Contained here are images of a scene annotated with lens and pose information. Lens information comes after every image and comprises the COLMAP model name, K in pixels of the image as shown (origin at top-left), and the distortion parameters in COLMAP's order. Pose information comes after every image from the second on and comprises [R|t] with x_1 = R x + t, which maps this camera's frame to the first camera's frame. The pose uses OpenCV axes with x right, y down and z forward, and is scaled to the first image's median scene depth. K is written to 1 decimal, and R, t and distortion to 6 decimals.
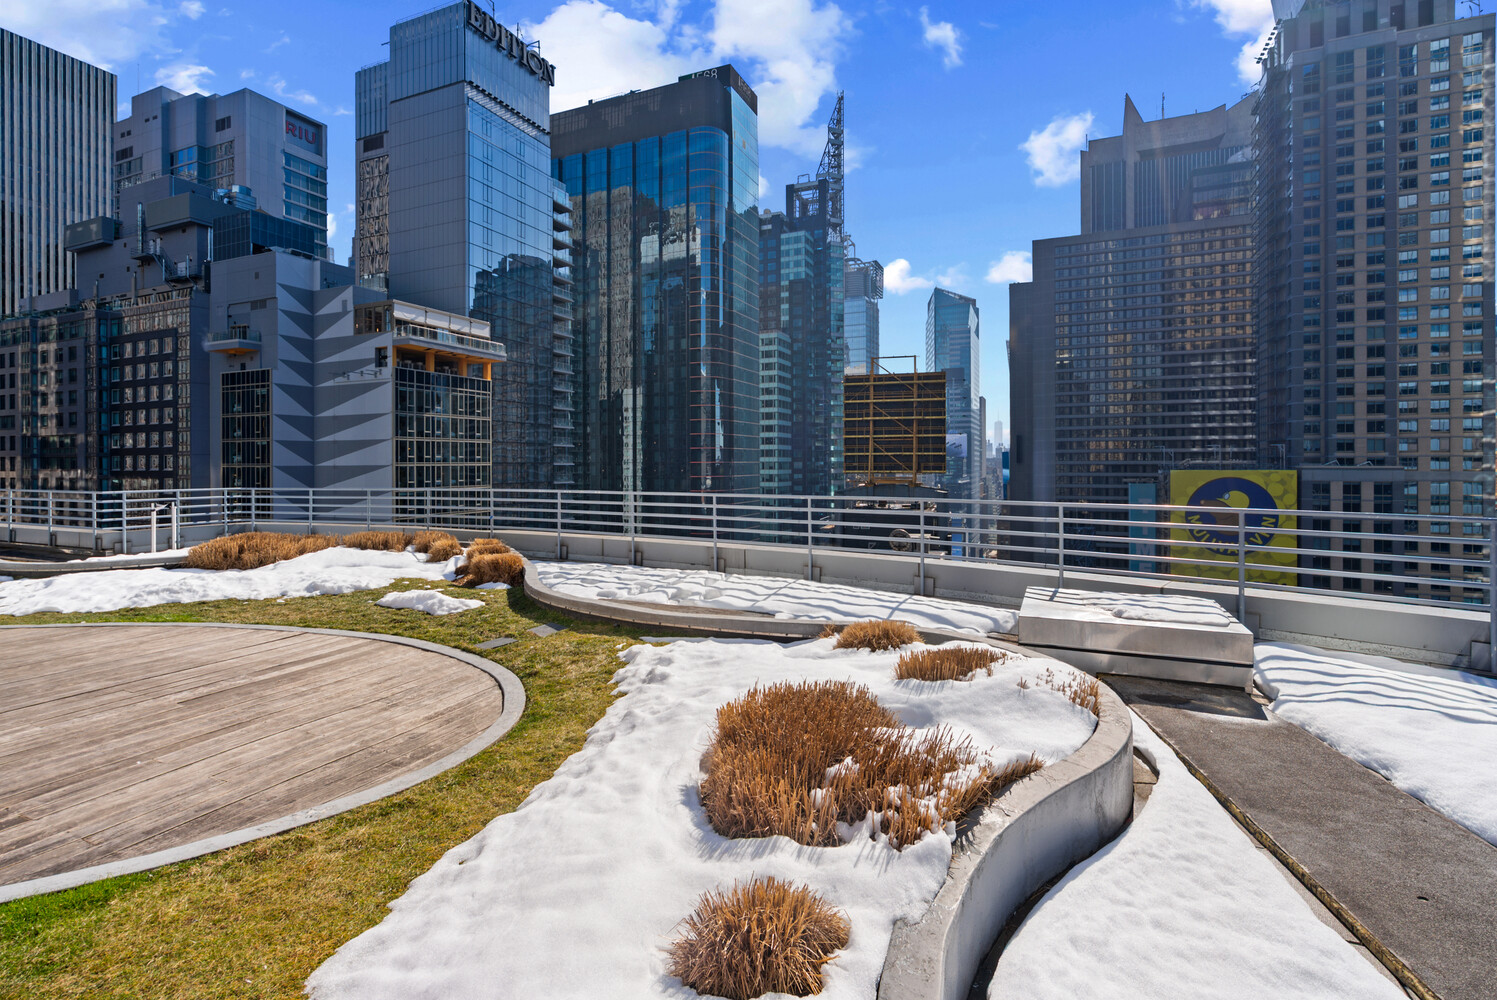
lens RADIAL K [[675.3, 0, 750.9], [0, 675.3, 461.9], [0, 0, 1]] dist [-0.006597, 0.003482]
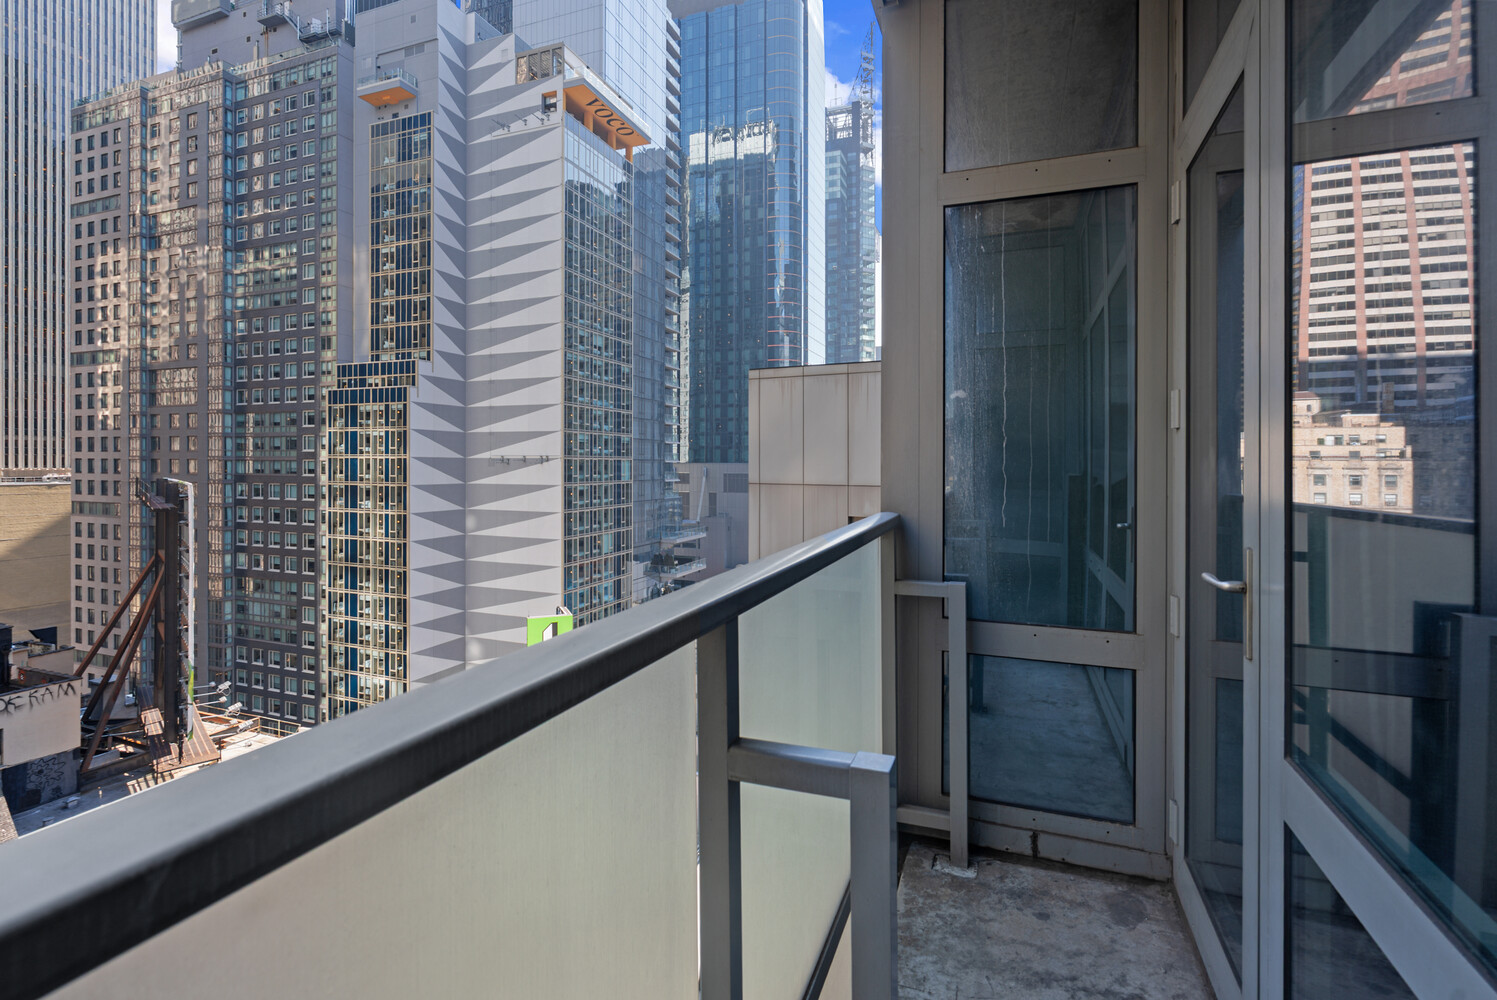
lens RADIAL K [[675.3, 0, 742.7], [0, 675.3, 465.9], [0, 0, 1]] dist [-0.006597, 0.003482]
pose [[0.998787, -0.003541, 0.049107, -0.313039], [0.003962, 0.999956, -0.008488, 0.361071], [-0.049075, 0.008673, 0.998757, 0.030620]]
